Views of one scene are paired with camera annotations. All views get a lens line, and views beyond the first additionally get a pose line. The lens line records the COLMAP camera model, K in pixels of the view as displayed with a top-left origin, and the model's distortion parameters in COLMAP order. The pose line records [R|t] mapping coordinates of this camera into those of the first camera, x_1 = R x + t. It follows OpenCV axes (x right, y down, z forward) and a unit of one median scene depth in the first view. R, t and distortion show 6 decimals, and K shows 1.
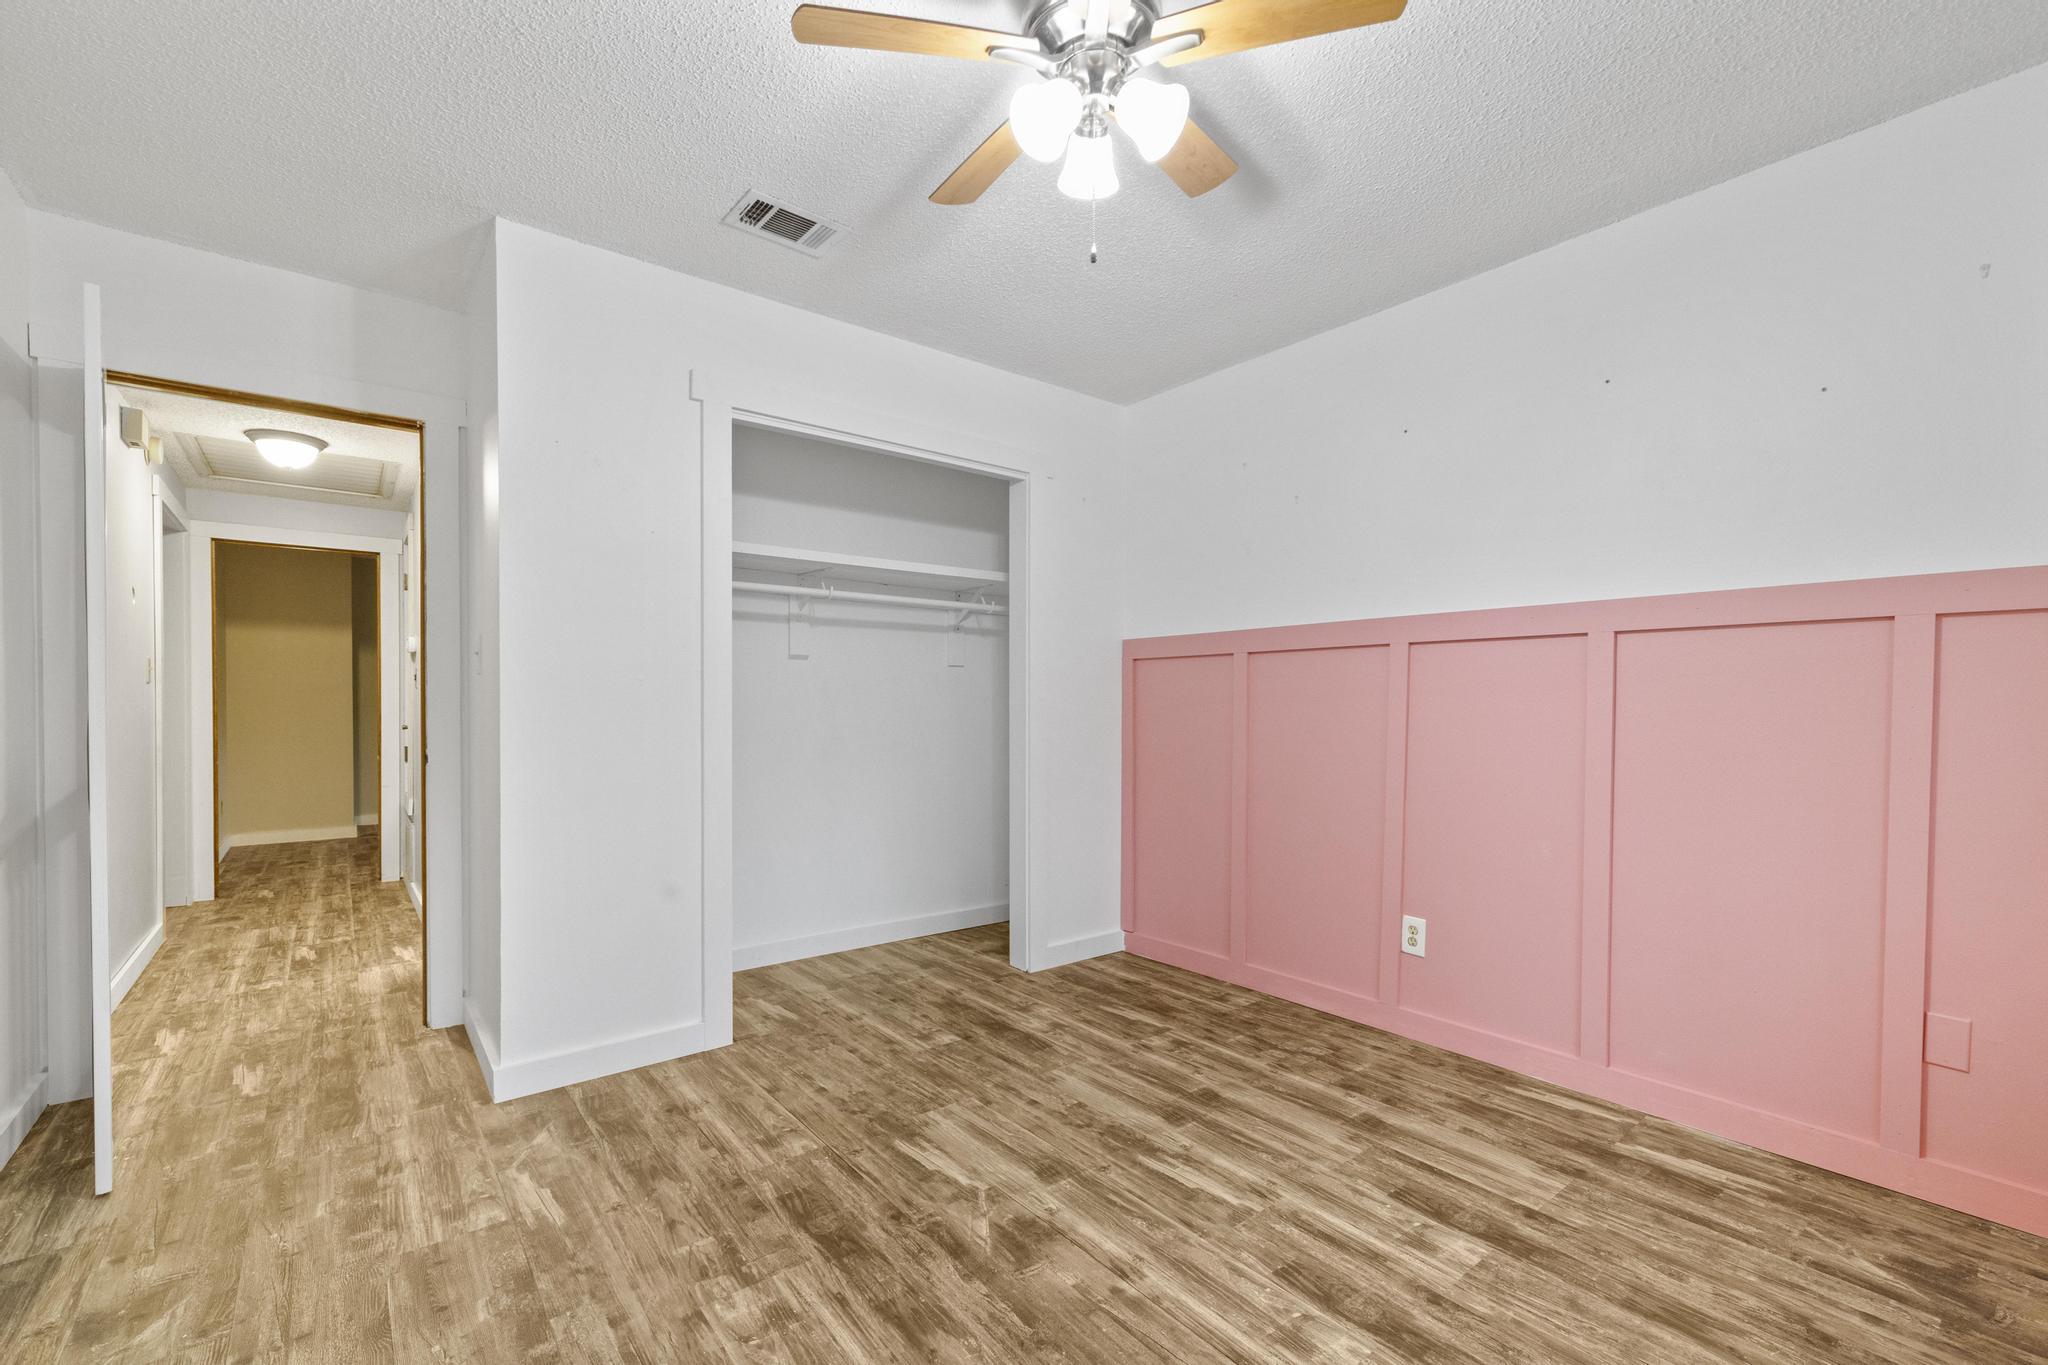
lens RADIAL K [[871.1, 0, 1047.0], [0, 871.1, 719.3], [0, 0, 1]] dist [0.001283, 0.000550]
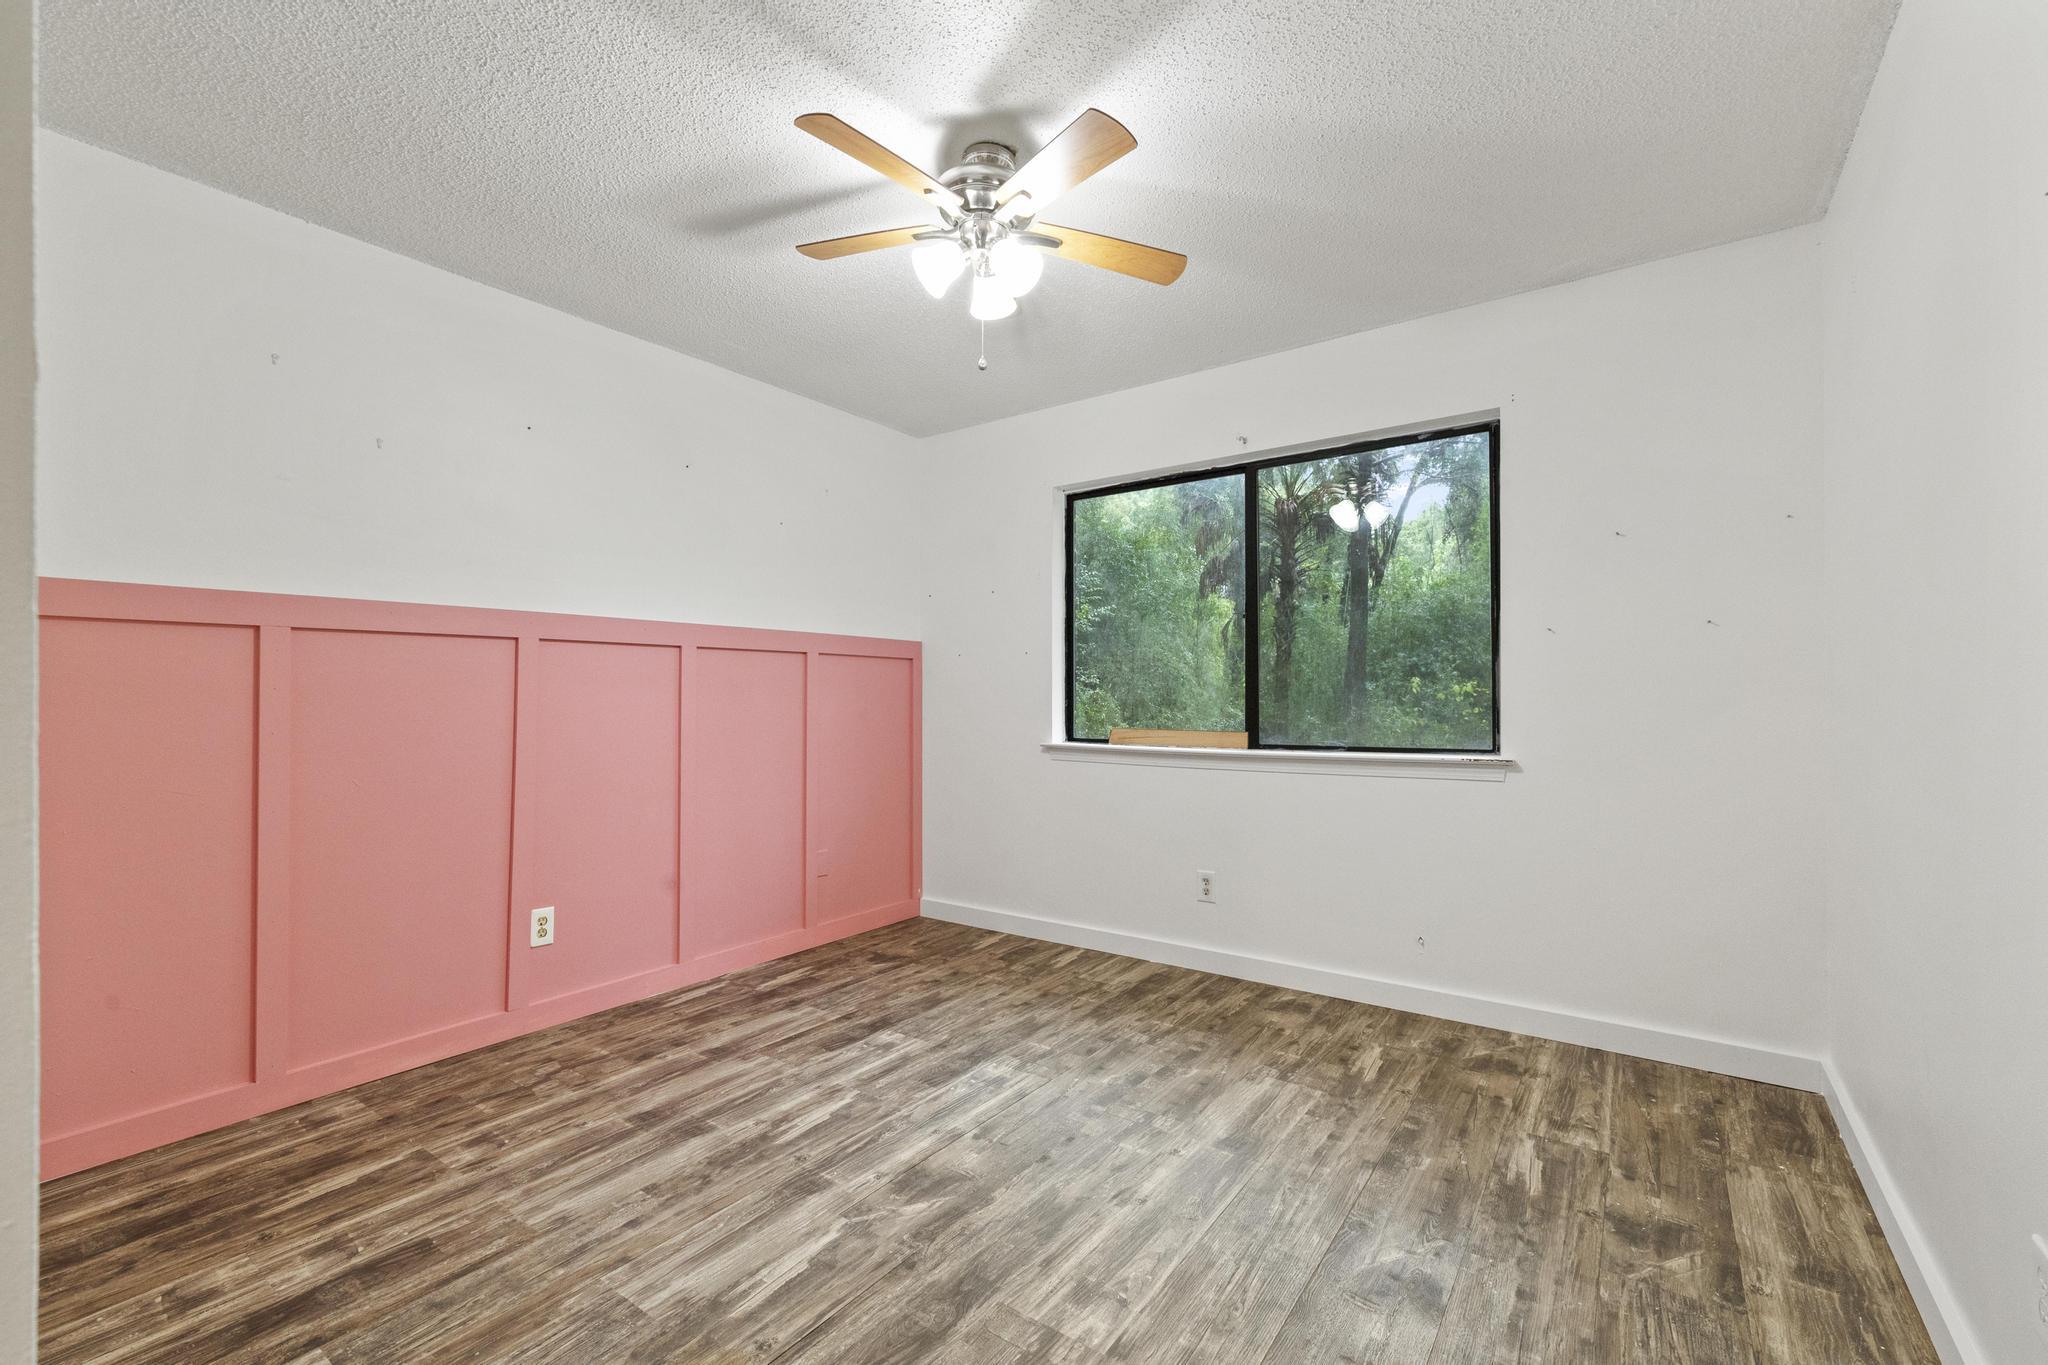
lens RADIAL K [[858.6, 0, 1016.3], [0, 858.6, 694.0], [0, 0, 1]] dist [-0.000111, -0.000239]
pose [[-0.245703, 0.002236, 0.969342, -0.854784], [0.021510, 0.999764, 0.003147, -0.015311], [-0.969106, 0.021624, -0.245694, 0.885929]]
